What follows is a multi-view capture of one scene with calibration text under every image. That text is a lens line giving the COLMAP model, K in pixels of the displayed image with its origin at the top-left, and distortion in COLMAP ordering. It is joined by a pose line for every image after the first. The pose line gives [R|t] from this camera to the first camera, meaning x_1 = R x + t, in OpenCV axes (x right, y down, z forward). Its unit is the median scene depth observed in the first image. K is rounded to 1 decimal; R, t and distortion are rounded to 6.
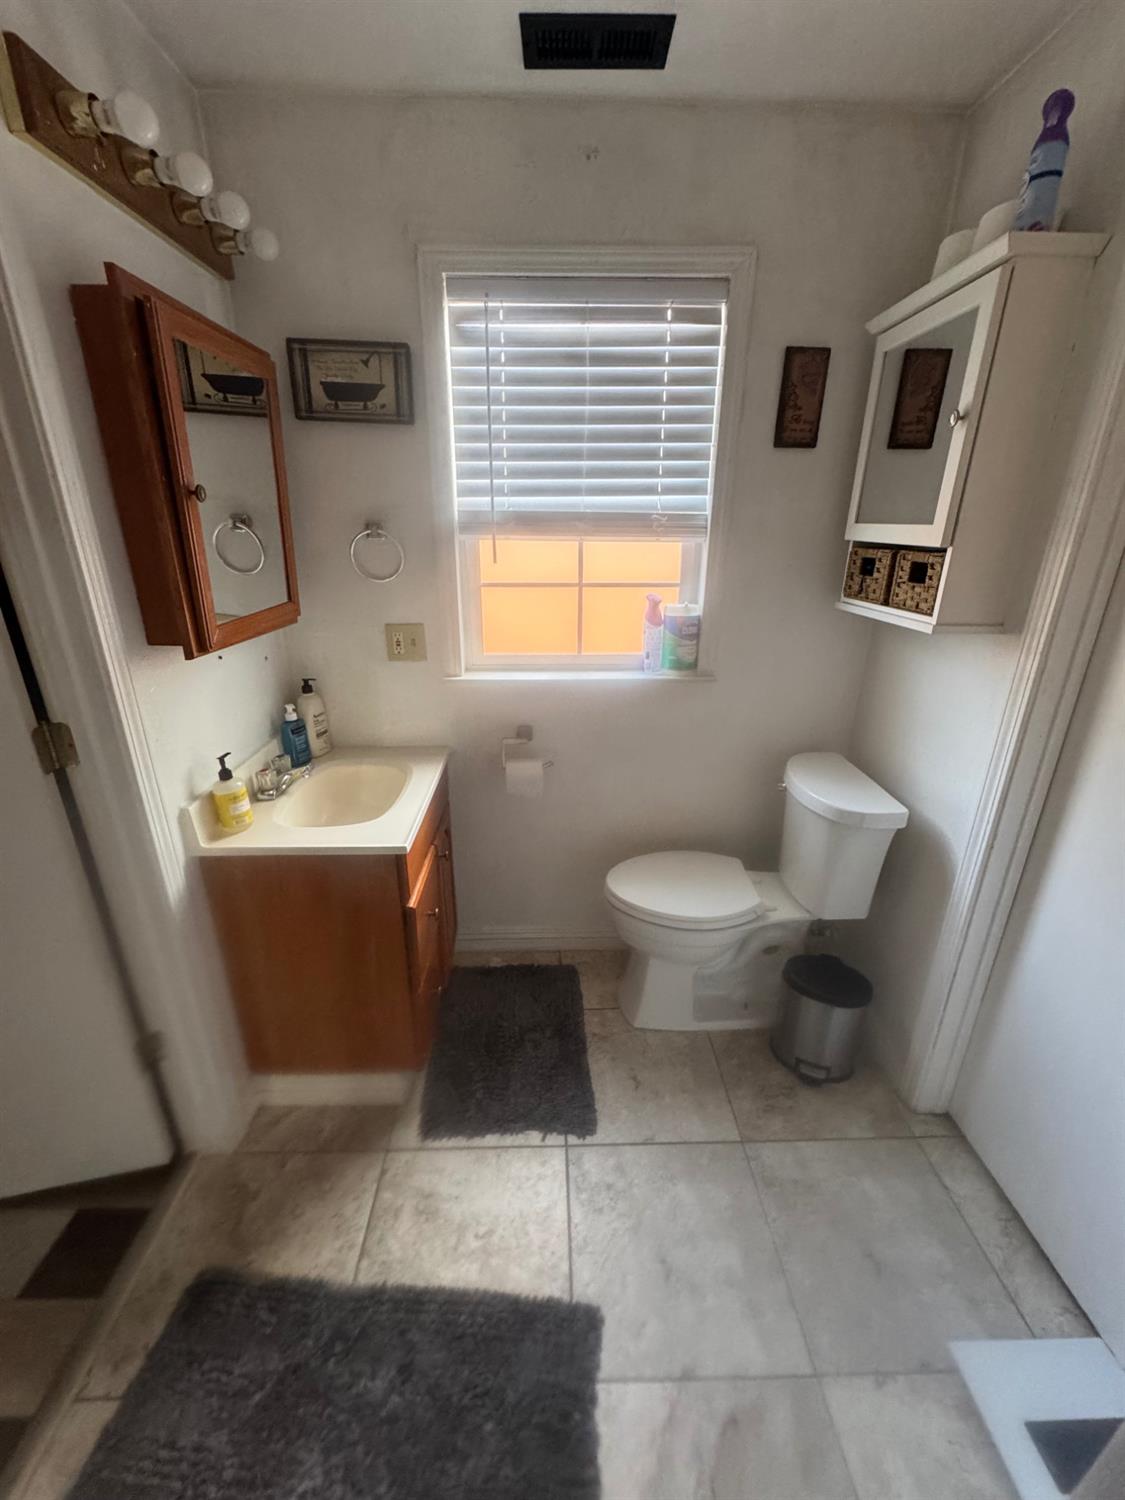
lens RADIAL K [[607.4, 0, 568.5], [0, 607.4, 751.0], [0, 0, 1]] dist [-0.000116, -0.000196]
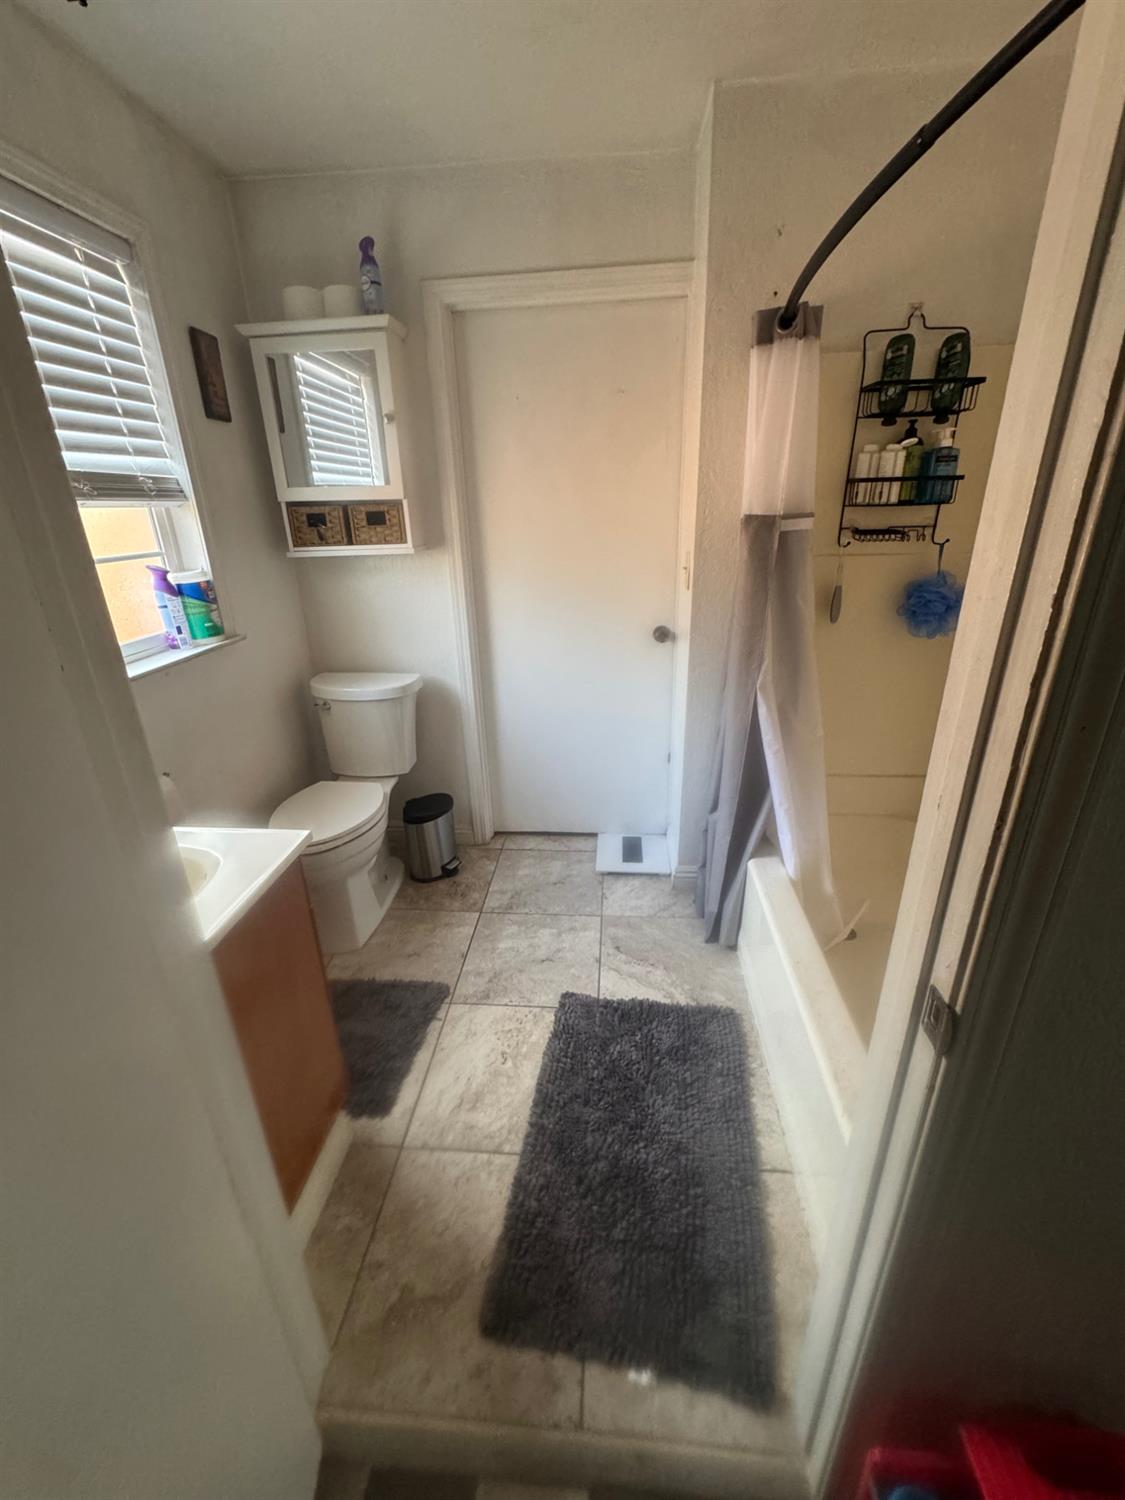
lens RADIAL K [[607.4, 0, 568.5], [0, 607.4, 751.0], [0, 0, 1]] dist [-0.000116, -0.000196]
pose [[0.104889, -0.382814, 0.917852, -0.916548], [0.378400, 0.868883, 0.319148, -0.082363], [-0.919680, 0.313840, 0.235993, 0.350559]]
